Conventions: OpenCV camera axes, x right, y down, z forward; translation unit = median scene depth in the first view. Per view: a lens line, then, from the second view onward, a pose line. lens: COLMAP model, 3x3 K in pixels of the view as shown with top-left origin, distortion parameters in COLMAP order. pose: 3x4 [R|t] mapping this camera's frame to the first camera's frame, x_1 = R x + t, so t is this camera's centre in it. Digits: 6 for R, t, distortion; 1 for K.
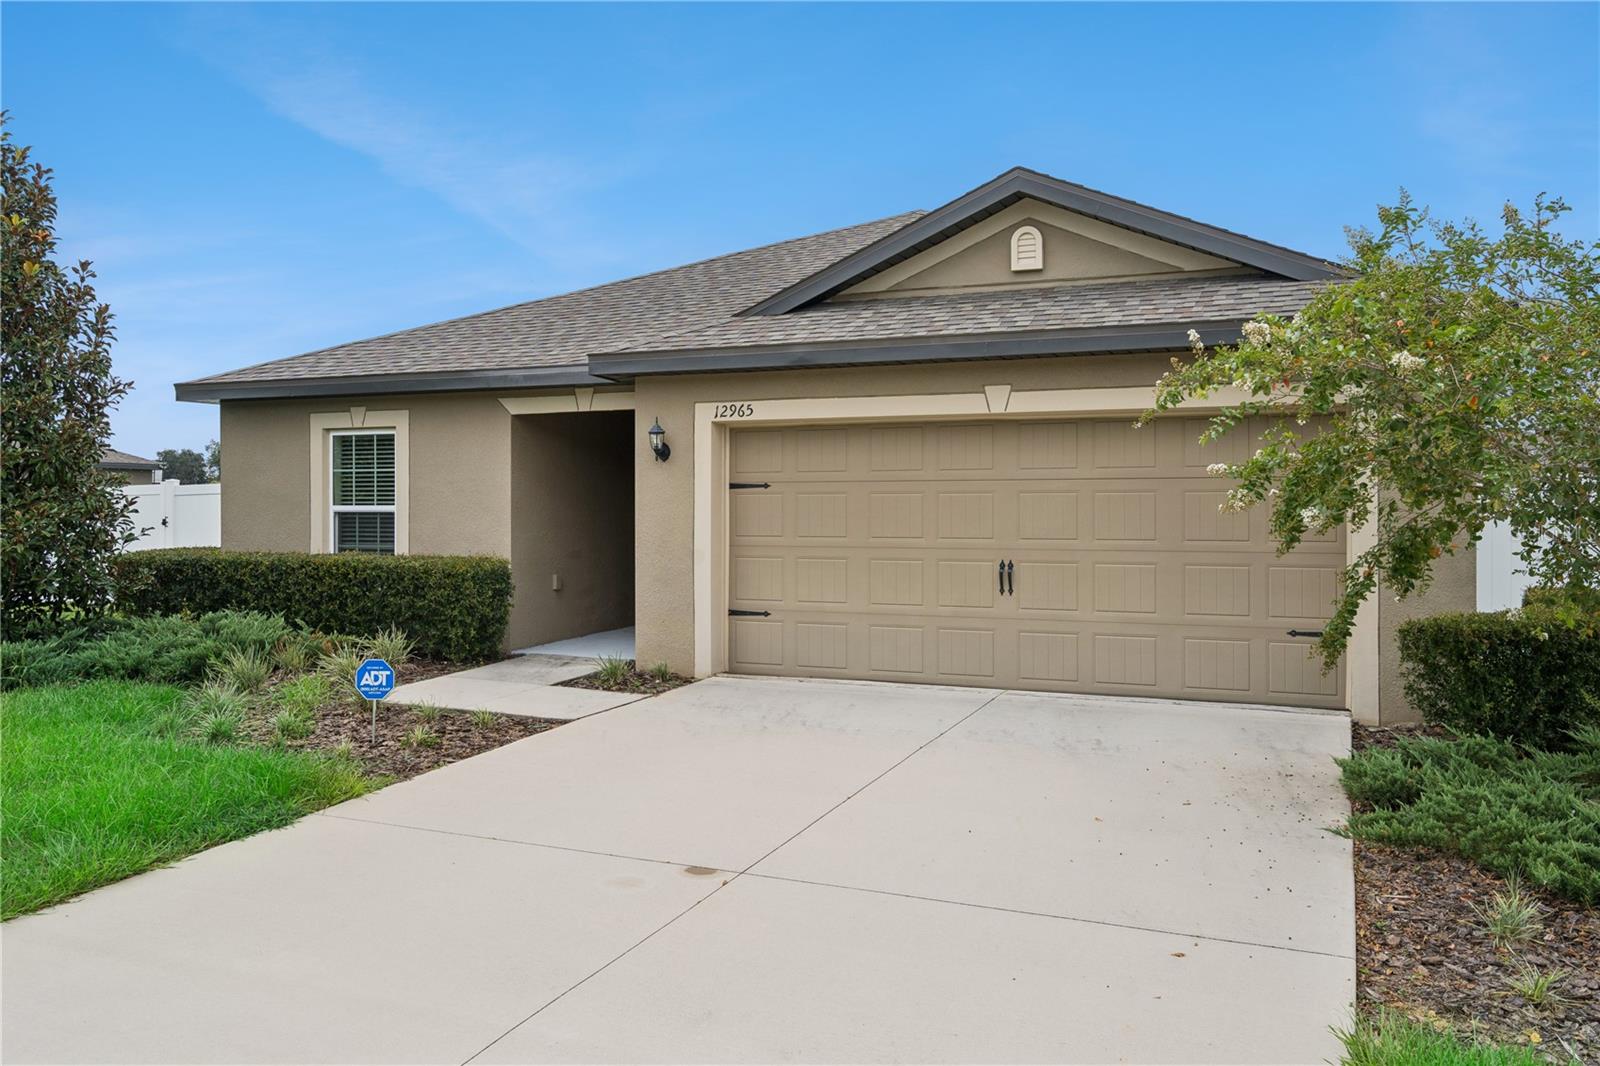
lens RADIAL K [[1290.5, 0, 800.9], [0, 1290.5, 498.8], [0, 0, 1]] dist [0.014796, 0.005151]
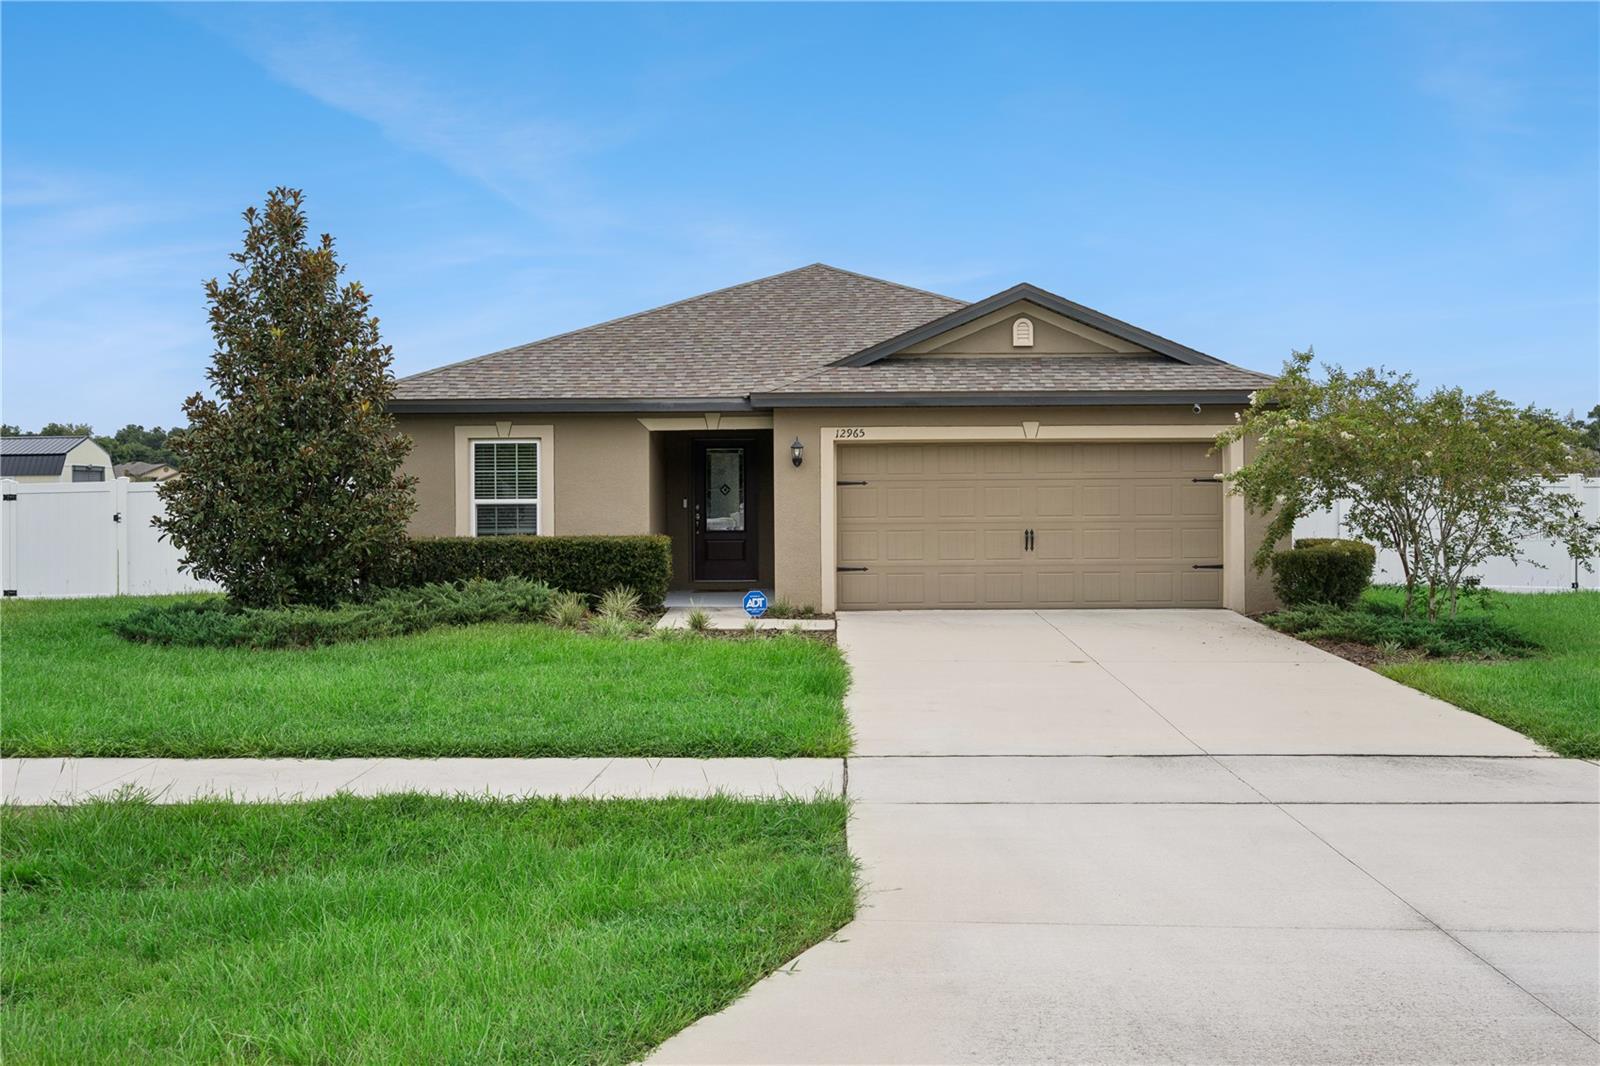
lens RADIAL K [[1601.1, 0, 799.2], [0, 1601.1, 531.7], [0, 0, 1]] dist [0.006711, 0.000000]
pose [[0.920962, -0.014057, 0.389398, -0.810600], [0.004619, 0.999673, 0.025161, -0.001262], [-0.389625, -0.021374, 0.920726, -0.671518]]
